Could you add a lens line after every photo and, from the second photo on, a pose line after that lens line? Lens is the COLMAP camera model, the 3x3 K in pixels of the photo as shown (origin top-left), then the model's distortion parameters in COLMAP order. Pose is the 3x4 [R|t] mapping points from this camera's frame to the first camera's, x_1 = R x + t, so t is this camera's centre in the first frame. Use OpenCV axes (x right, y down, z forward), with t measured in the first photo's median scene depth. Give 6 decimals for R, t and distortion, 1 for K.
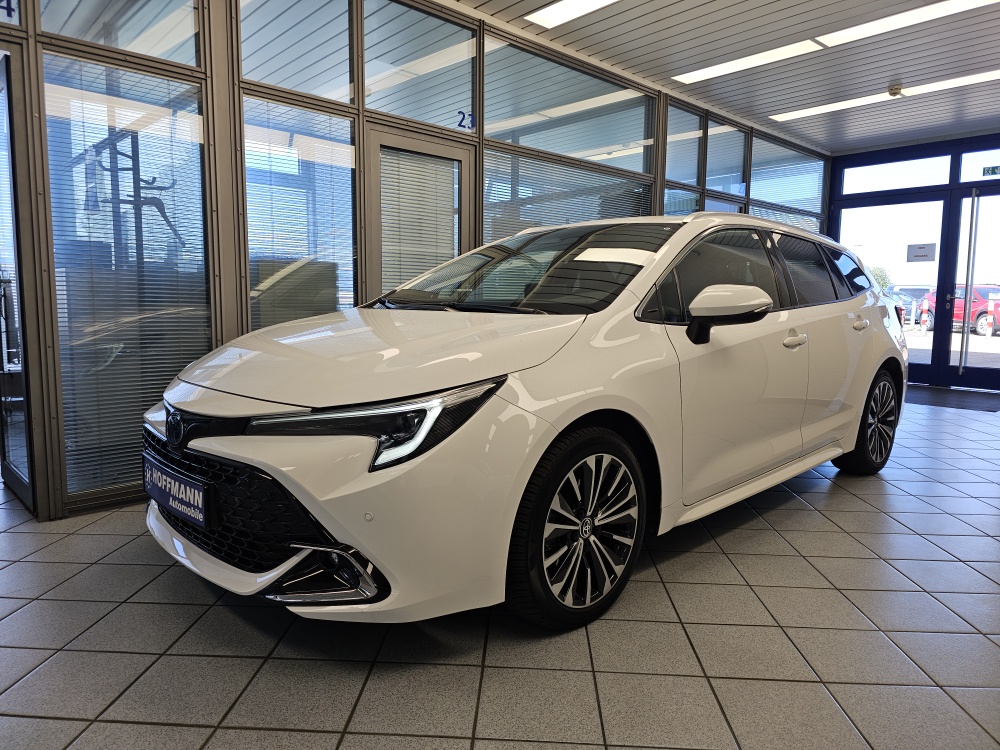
lens RADIAL K [[660.2, 0, 484.7], [0, 660.2, 366.9], [0, 0, 1]] dist [0.057004, -0.050696]
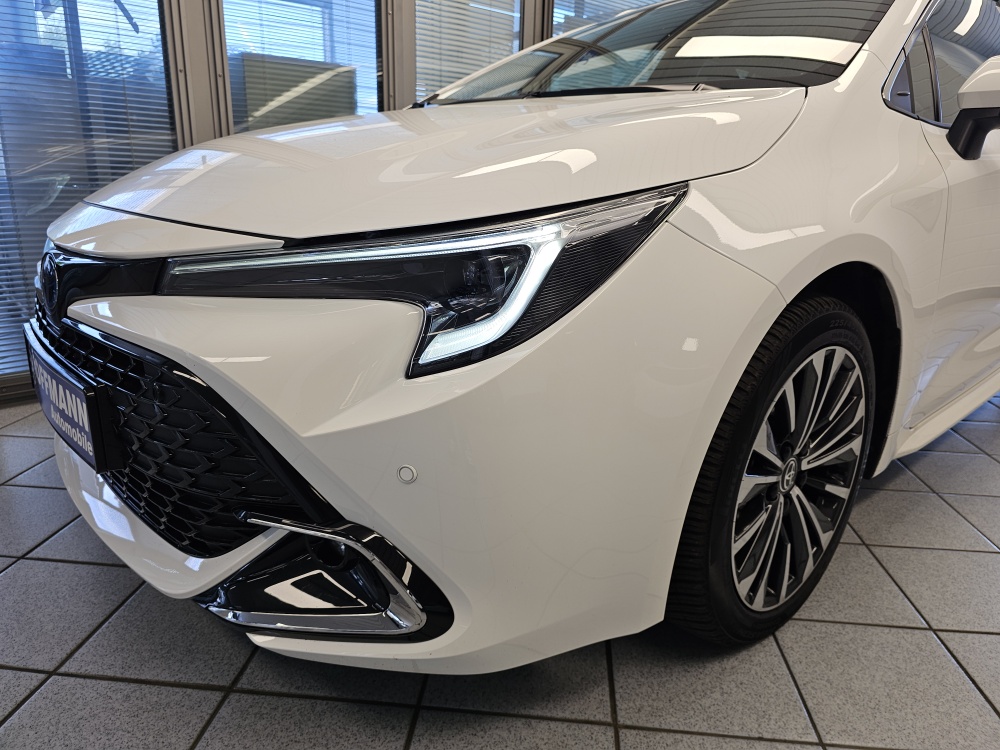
lens RADIAL K [[667.3, 0, 497.7], [0, 667.3, 367.6], [0, 0, 1]] dist [0.062234, -0.065442]
pose [[0.999378, 0.023400, -0.026370, -0.085696], [-0.018217, 0.983131, 0.181994, 0.056079], [0.030184, -0.181400, 0.982946, 0.470492]]
